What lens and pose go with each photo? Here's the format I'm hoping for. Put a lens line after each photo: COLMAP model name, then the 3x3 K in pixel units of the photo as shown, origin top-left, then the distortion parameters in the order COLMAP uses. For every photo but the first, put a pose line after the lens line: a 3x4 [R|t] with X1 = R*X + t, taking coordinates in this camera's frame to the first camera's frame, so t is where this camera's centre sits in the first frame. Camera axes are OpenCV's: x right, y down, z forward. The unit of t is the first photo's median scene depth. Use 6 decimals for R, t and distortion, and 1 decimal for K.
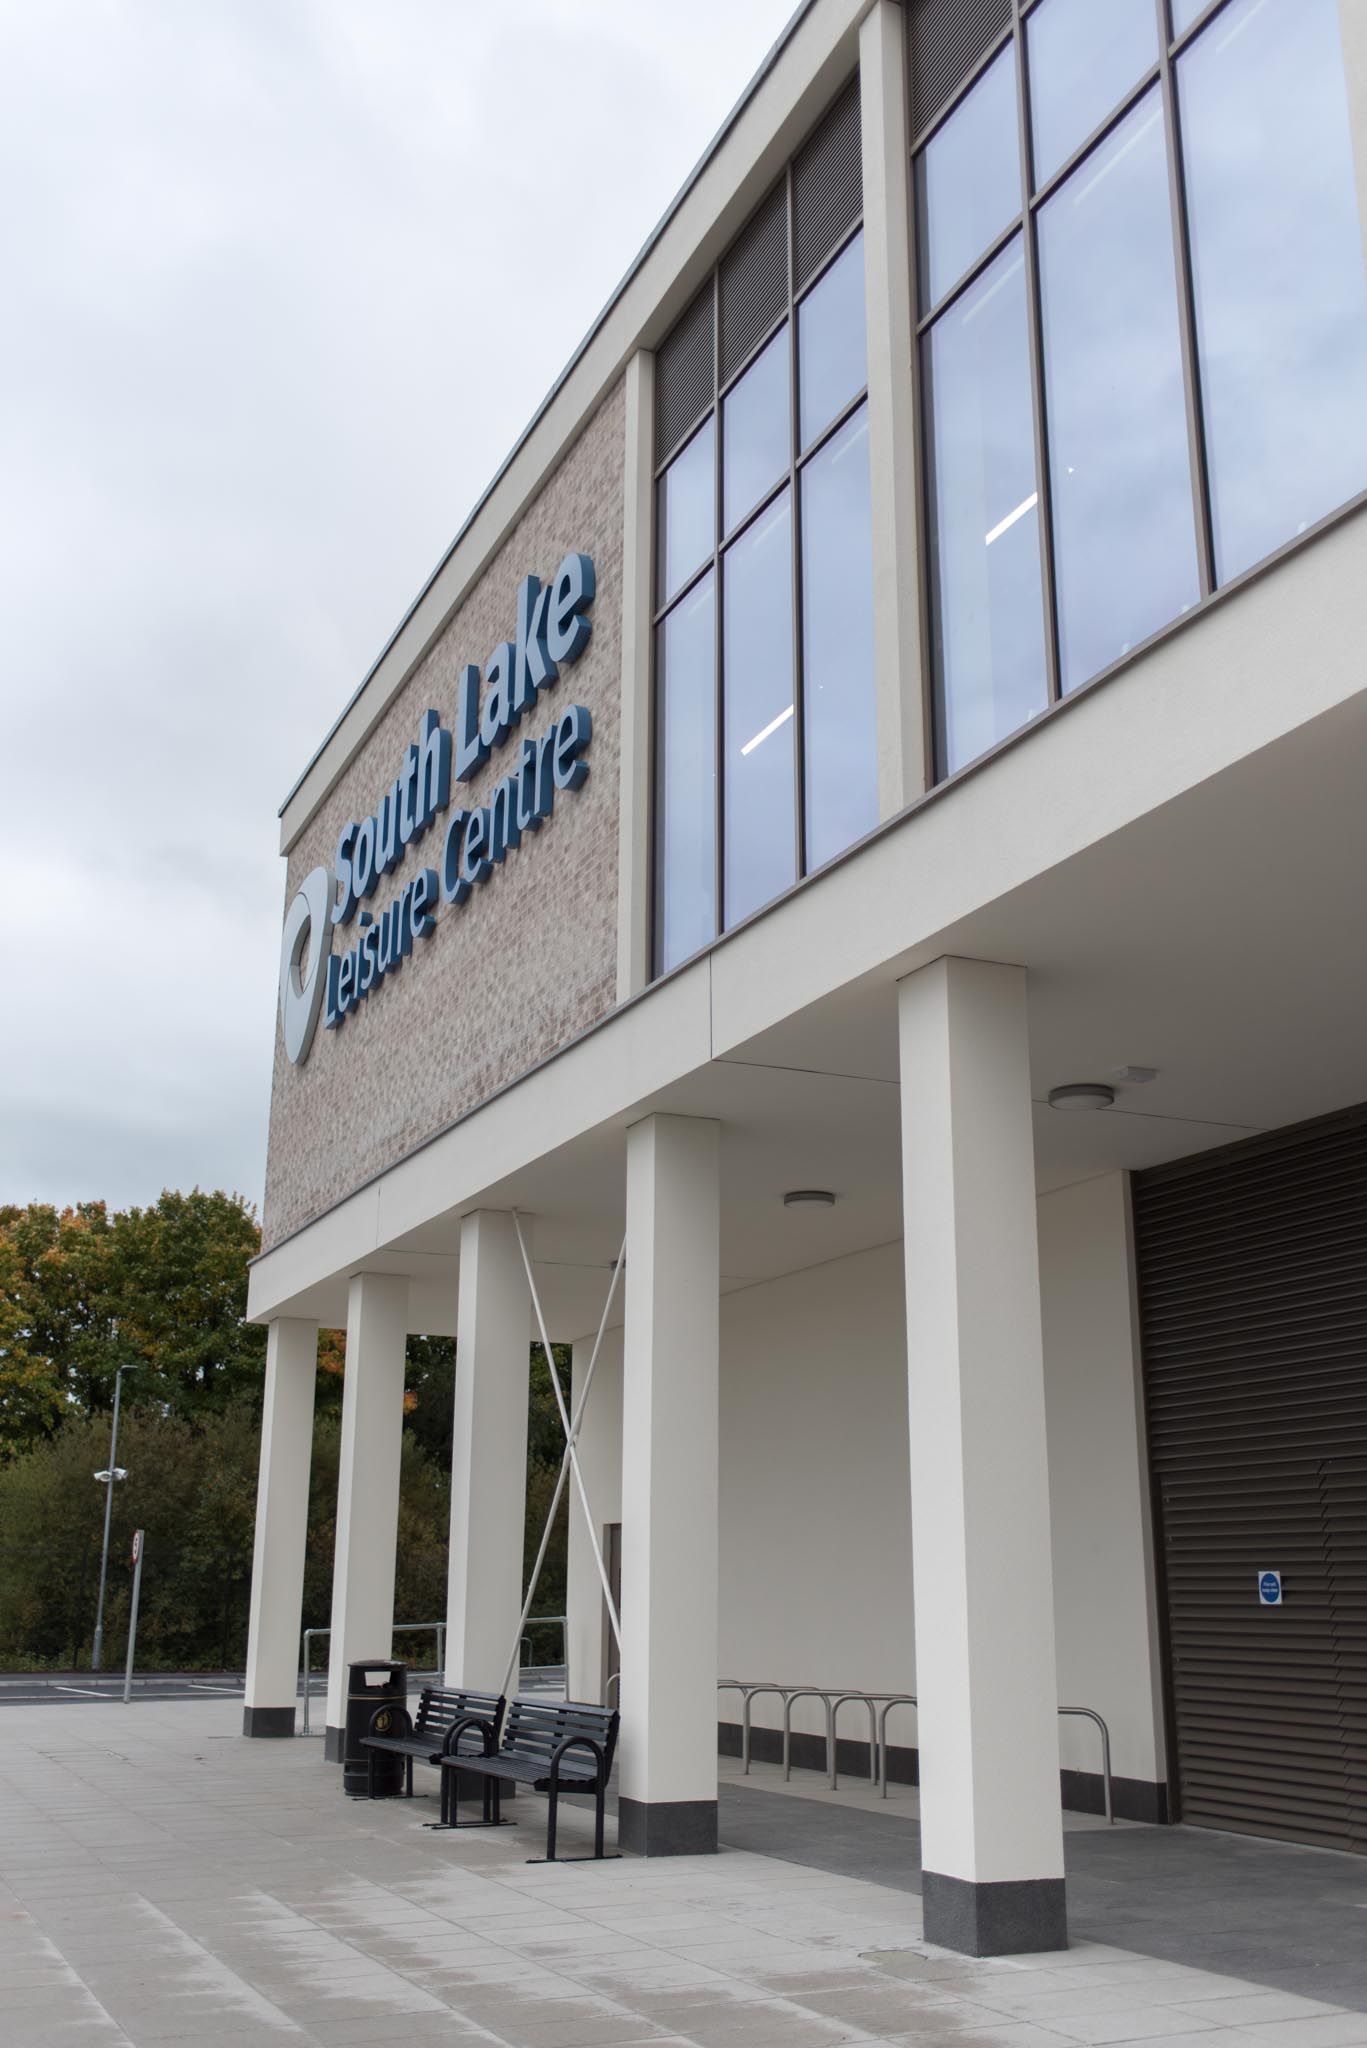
lens RADIAL K [[1938.8, 0, 683.5], [0, 1938.8, 1024.0], [0, 0, 1]] dist [0.005564, -0.009814]
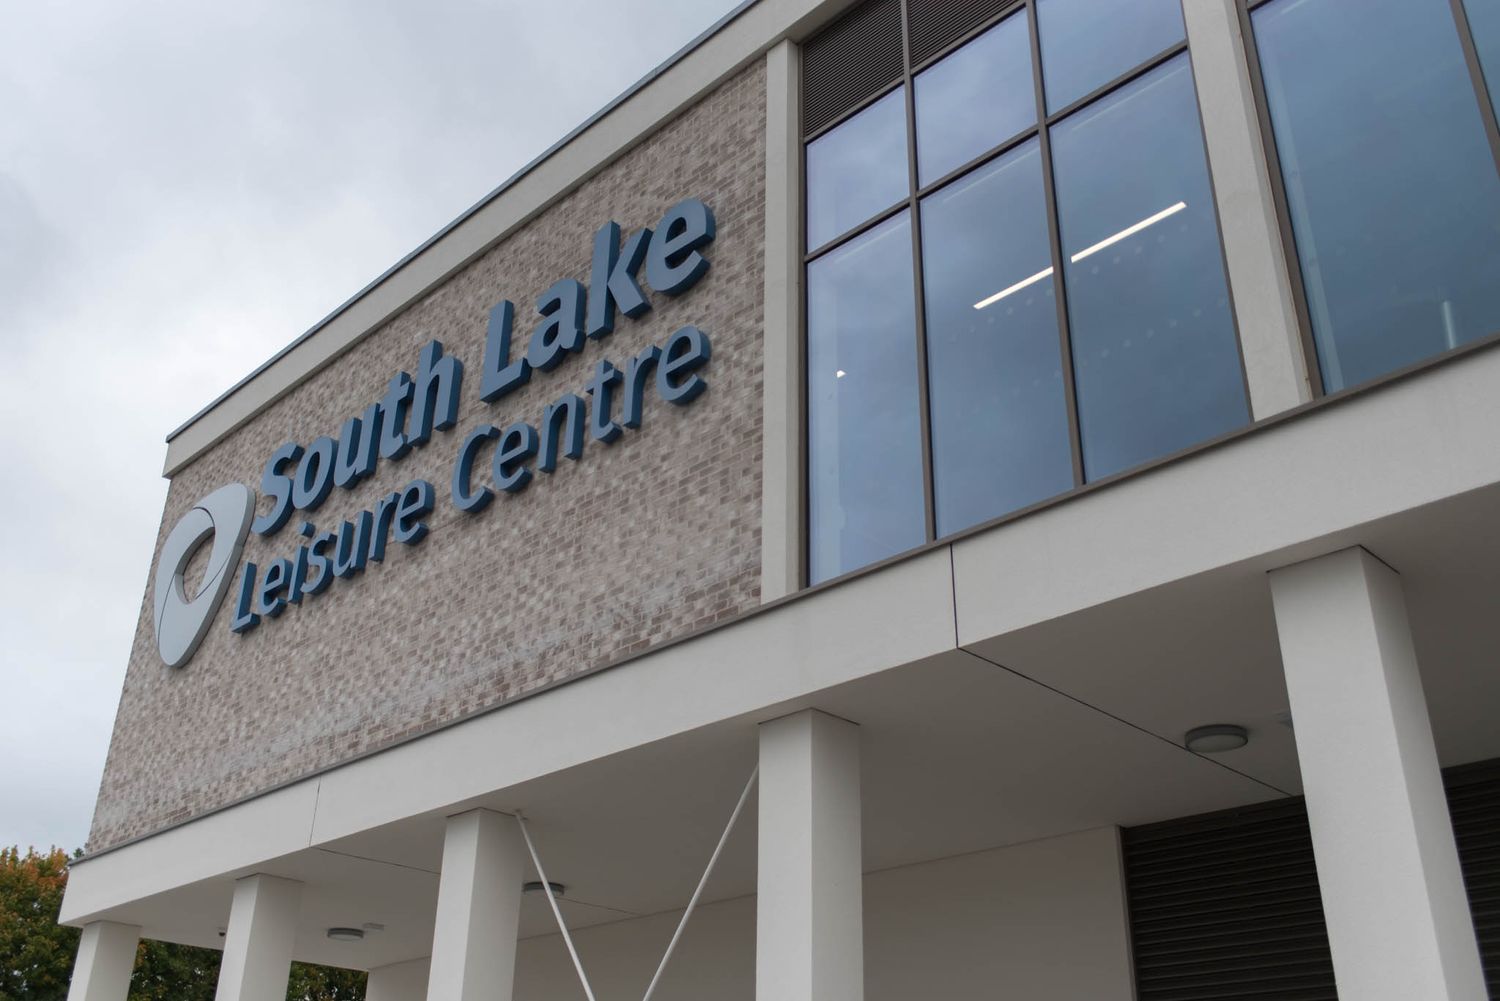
lens RADIAL K [[1420.0, 0, 750.0], [0, 1420.0, 500.5], [0, 0, 1]] dist [0.005564, -0.009814]
pose [[0.933355, 0.172163, 0.314972, -0.224198], [-0.111281, 0.973023, -0.202094, 0.071441], [-0.341269, 0.153575, 0.927335, 0.249193]]
